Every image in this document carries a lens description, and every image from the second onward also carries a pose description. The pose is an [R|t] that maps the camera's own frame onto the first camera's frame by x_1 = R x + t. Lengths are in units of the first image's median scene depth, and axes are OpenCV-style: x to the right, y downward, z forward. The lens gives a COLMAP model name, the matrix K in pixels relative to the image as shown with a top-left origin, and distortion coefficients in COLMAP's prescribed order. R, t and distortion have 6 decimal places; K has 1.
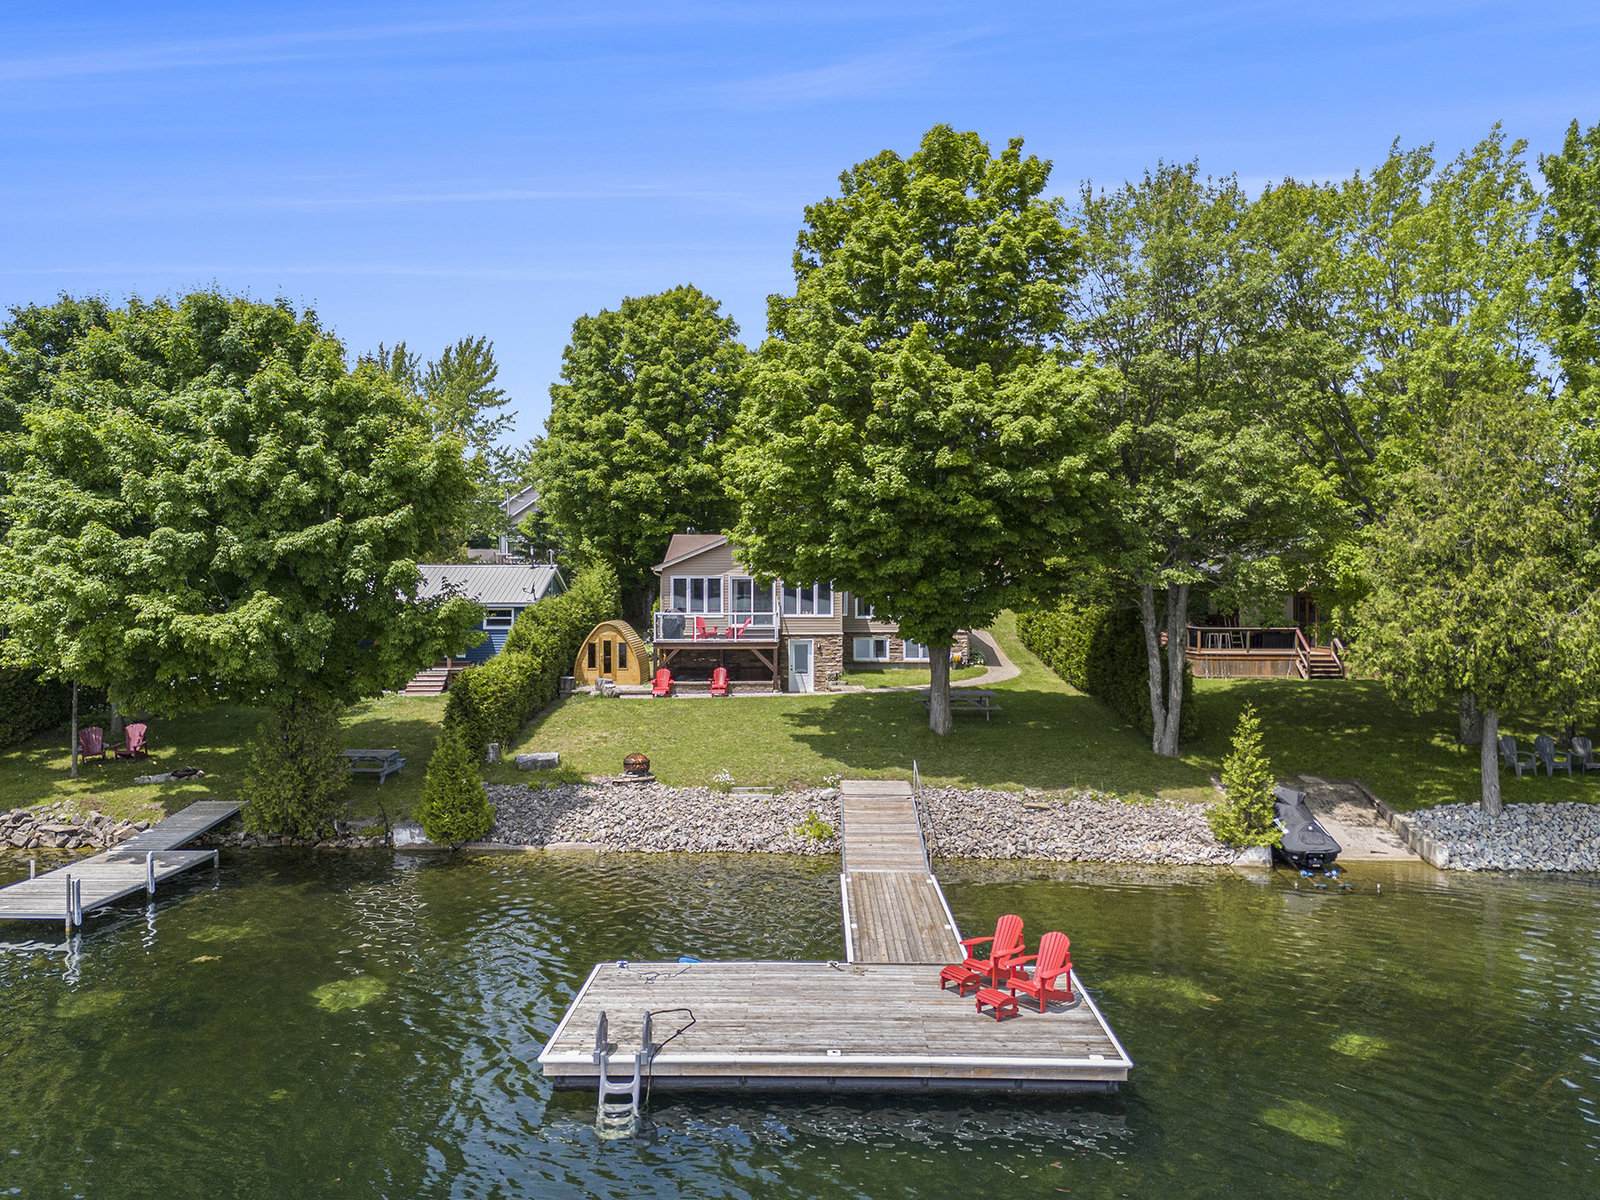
lens RADIAL K [[1186.4, 0, 763.4], [0, 1186.4, 608.9], [0, 0, 1]] dist [0.087072, -0.103280]
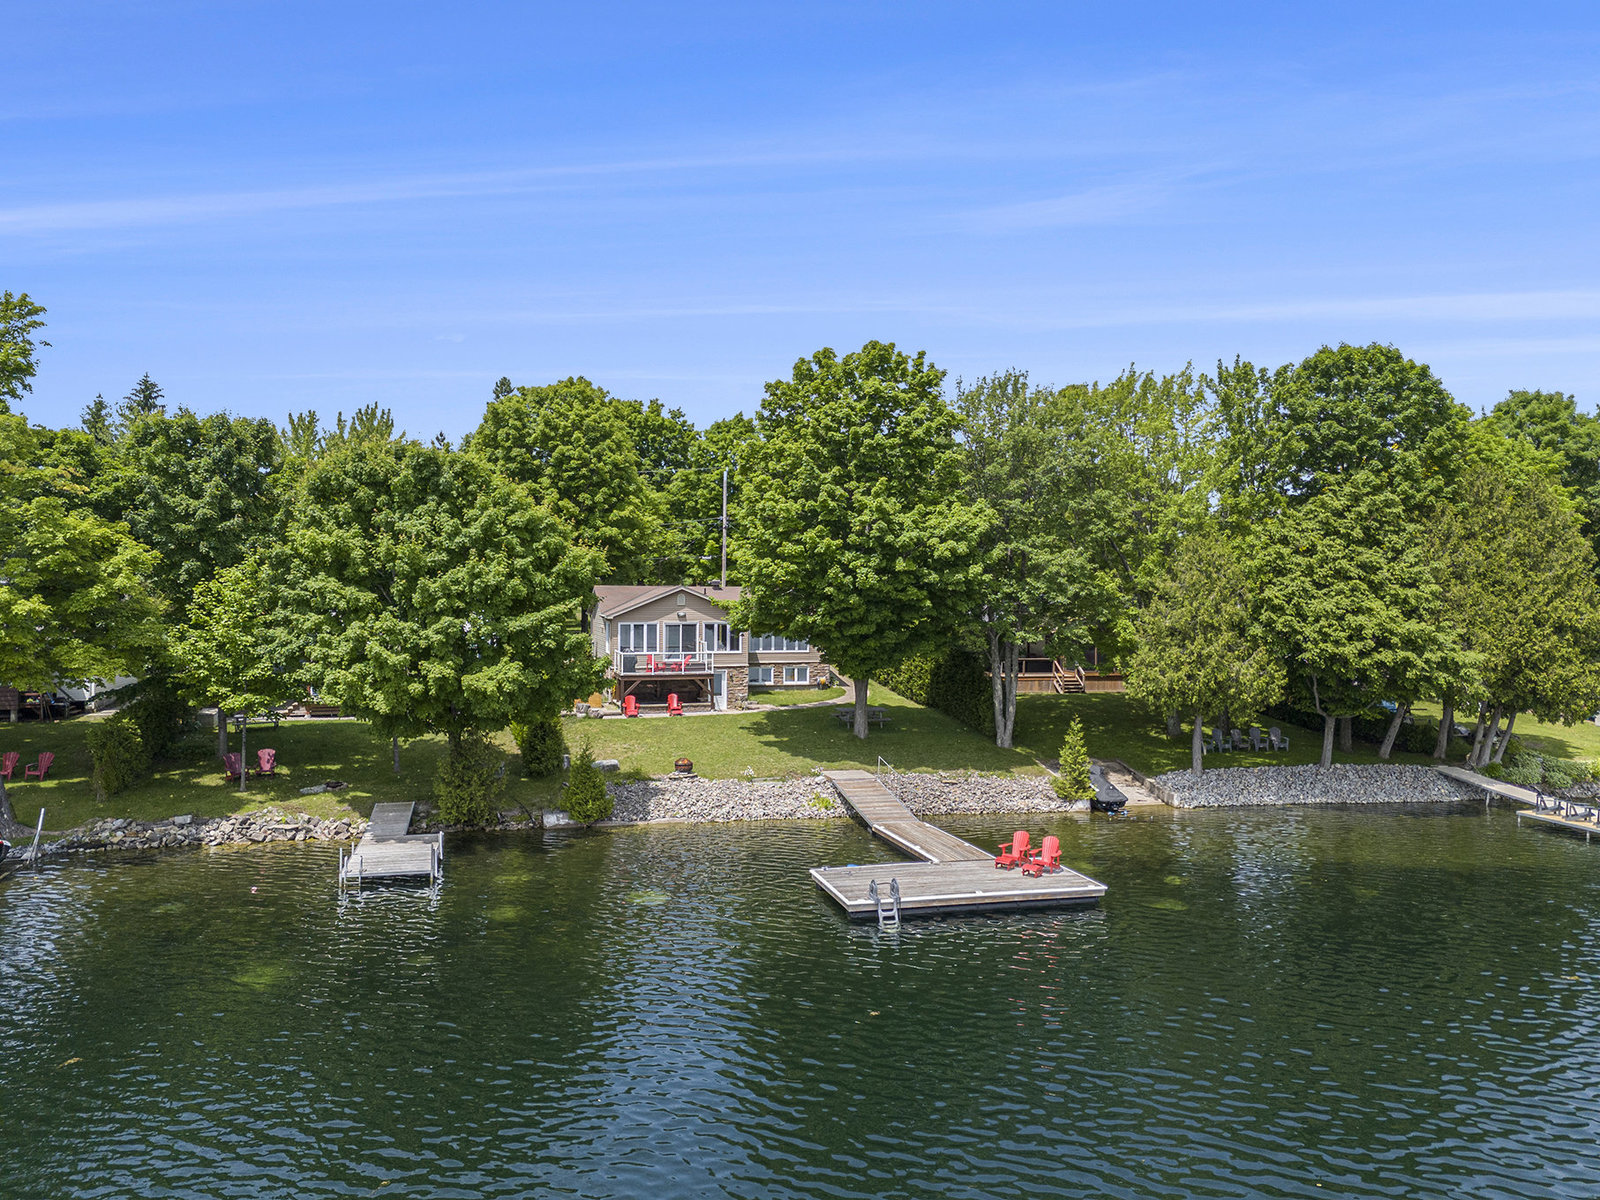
lens RADIAL K [[1186.4, 0, 763.4], [0, 1186.4, 608.9], [0, 0, 1]] dist [0.087072, -0.103280]
pose [[0.963376, -0.000141, 0.268153, -0.445696], [0.000976, 0.999995, -0.002979, -0.062739], [-0.268151, 0.003132, 0.963372, -0.474120]]
